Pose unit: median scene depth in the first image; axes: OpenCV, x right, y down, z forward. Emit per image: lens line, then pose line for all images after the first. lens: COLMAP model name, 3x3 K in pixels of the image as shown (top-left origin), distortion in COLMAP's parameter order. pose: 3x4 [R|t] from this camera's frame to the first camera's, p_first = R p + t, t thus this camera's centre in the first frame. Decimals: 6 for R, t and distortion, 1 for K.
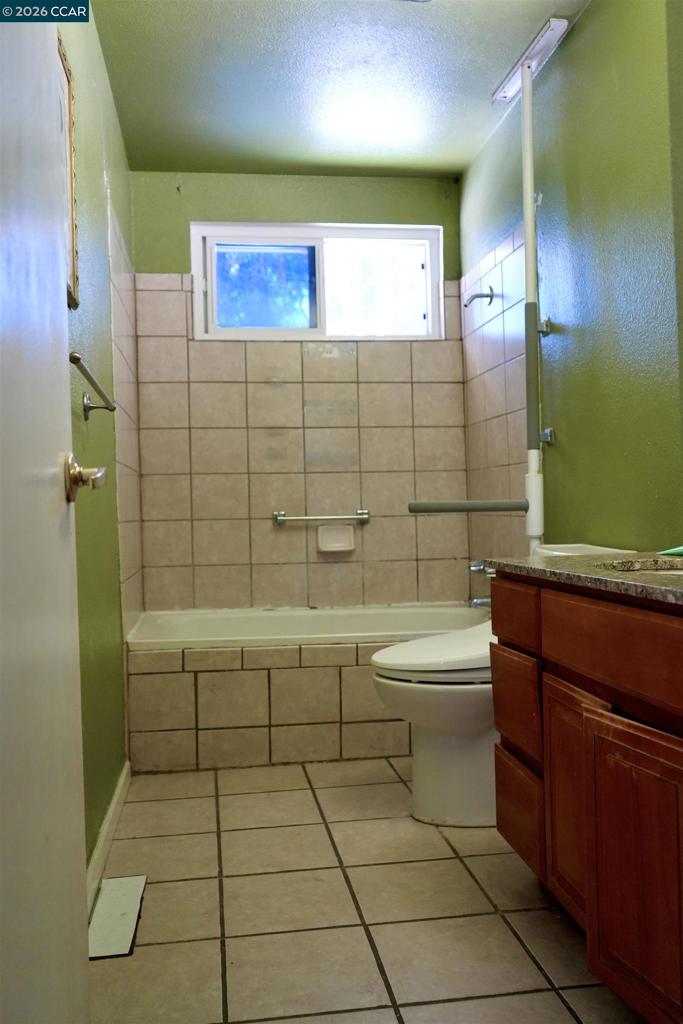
lens RADIAL K [[842.8, 0, 341.5], [0, 842.8, 512.0], [0, 0, 1]] dist [0.003887, 0.005775]
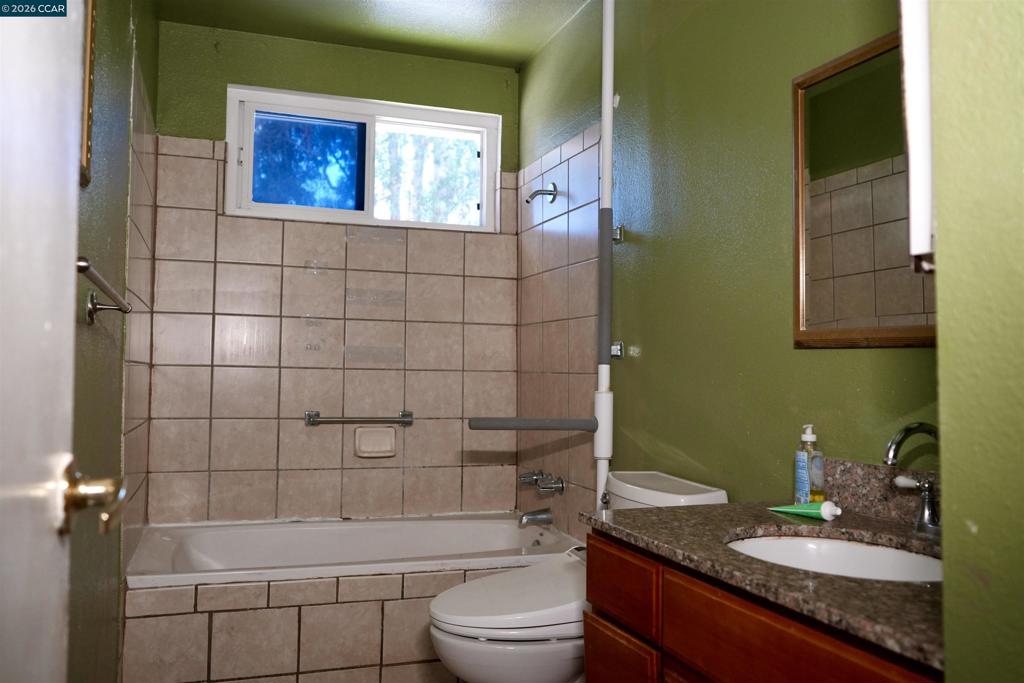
lens RADIAL K [[819.3, 0, 512.0], [0, 819.3, 341.5], [0, 0, 1]] dist [-0.005489, 0.000835]
pose [[0.980680, 0.044600, 0.190465, -0.036545], [-0.036353, 0.998253, -0.046575, -0.042723], [-0.192209, 0.038751, 0.980589, 0.104354]]
